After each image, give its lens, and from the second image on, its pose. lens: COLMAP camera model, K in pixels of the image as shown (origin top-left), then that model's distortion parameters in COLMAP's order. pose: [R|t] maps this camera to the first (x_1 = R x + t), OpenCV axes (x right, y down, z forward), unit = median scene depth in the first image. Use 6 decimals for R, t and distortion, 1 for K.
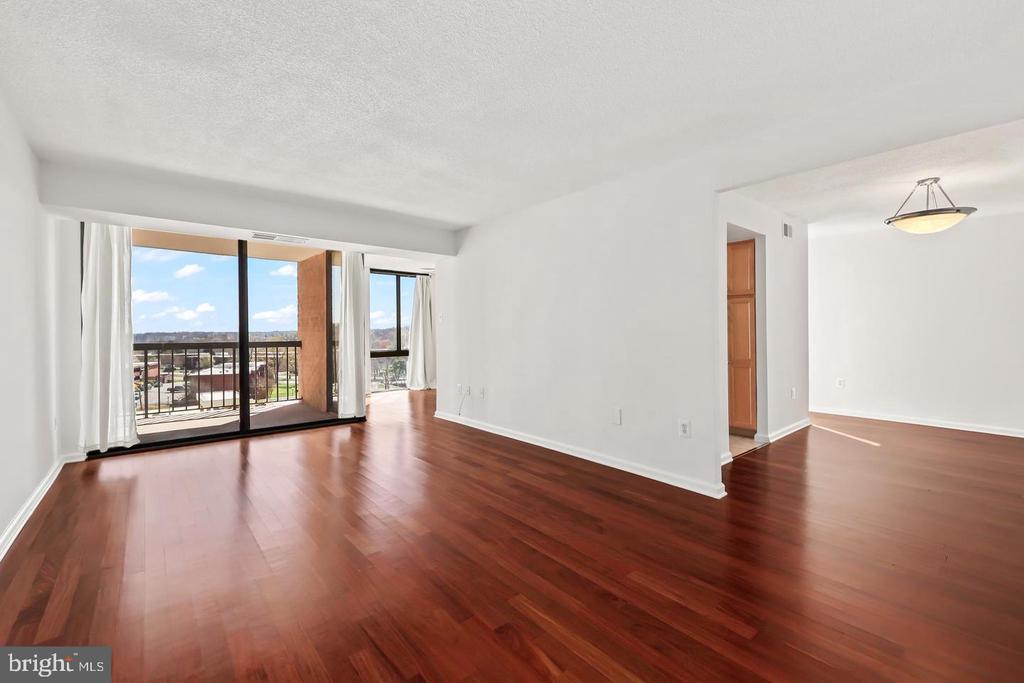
lens RADIAL K [[420.9, 0, 510.1], [0, 420.9, 333.8], [0, 0, 1]] dist [-0.000358, 0.000023]
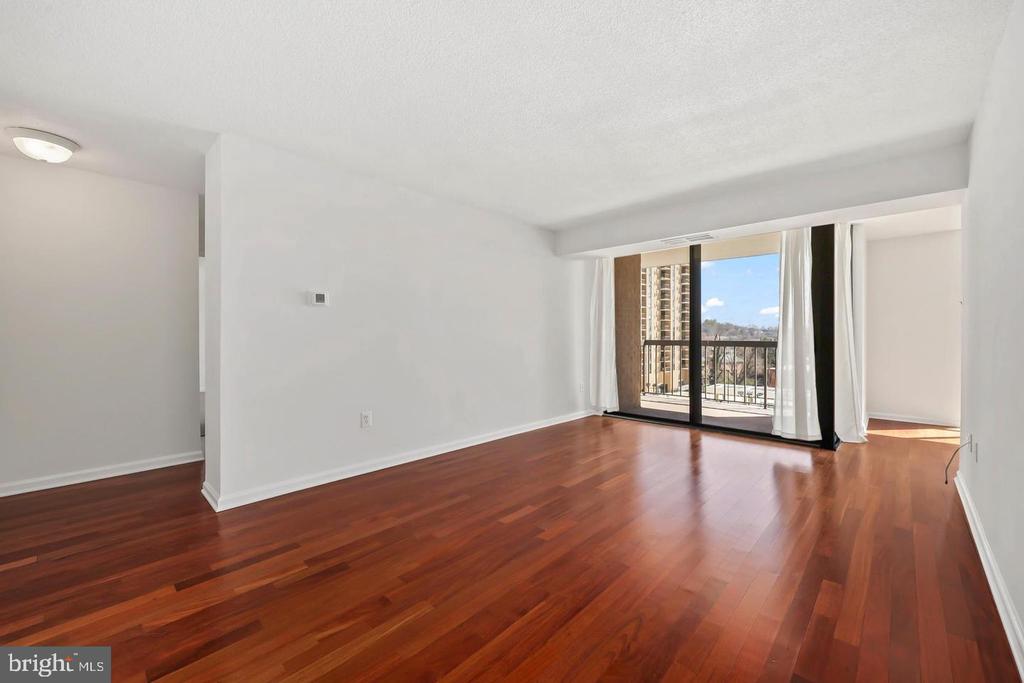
lens RADIAL K [[420.9, 0, 510.1], [0, 420.9, 333.8], [0, 0, 1]] dist [-0.000358, 0.000023]
pose [[0.114248, 0.005486, -0.993437, 0.729047], [-0.001268, 0.999985, 0.005376, -0.003891], [0.993451, 0.000645, 0.114253, 0.786552]]
